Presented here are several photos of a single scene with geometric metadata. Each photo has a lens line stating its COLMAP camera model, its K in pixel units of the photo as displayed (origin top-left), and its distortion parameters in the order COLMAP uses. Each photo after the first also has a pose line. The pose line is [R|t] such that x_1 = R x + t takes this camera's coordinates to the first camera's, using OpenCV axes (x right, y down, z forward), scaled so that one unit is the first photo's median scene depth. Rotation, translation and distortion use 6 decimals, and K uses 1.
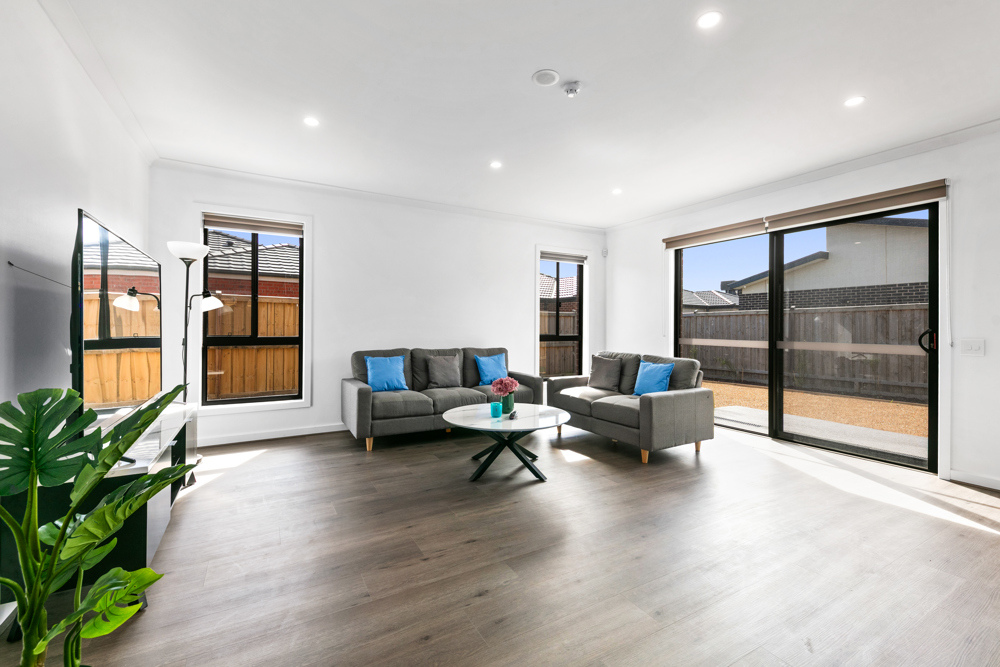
lens RADIAL K [[430.8, 0, 497.9], [0, 430.8, 327.0], [0, 0, 1]] dist [0.002253, 0.000195]
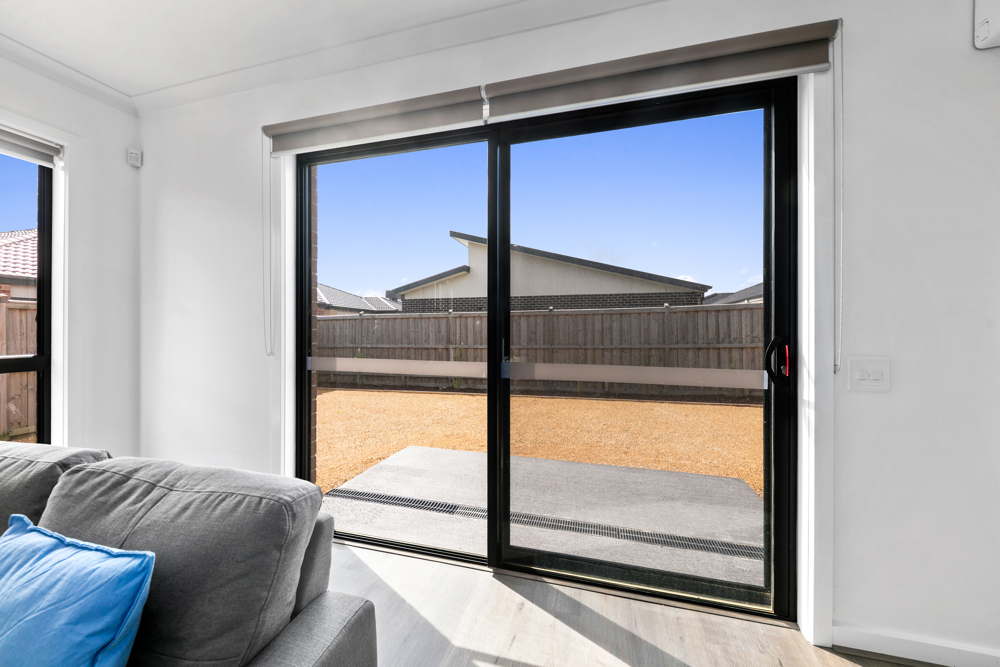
lens RADIAL K [[377.0, 0, 500.0], [0, 377.0, 333.5], [0, 0, 1]] dist [0.000190, -0.000019]
pose [[0.716612, -0.007988, 0.697426, 0.151132], [0.001225, 0.999947, 0.010194, -0.001419], [-0.697471, -0.006451, 0.716584, 0.298950]]
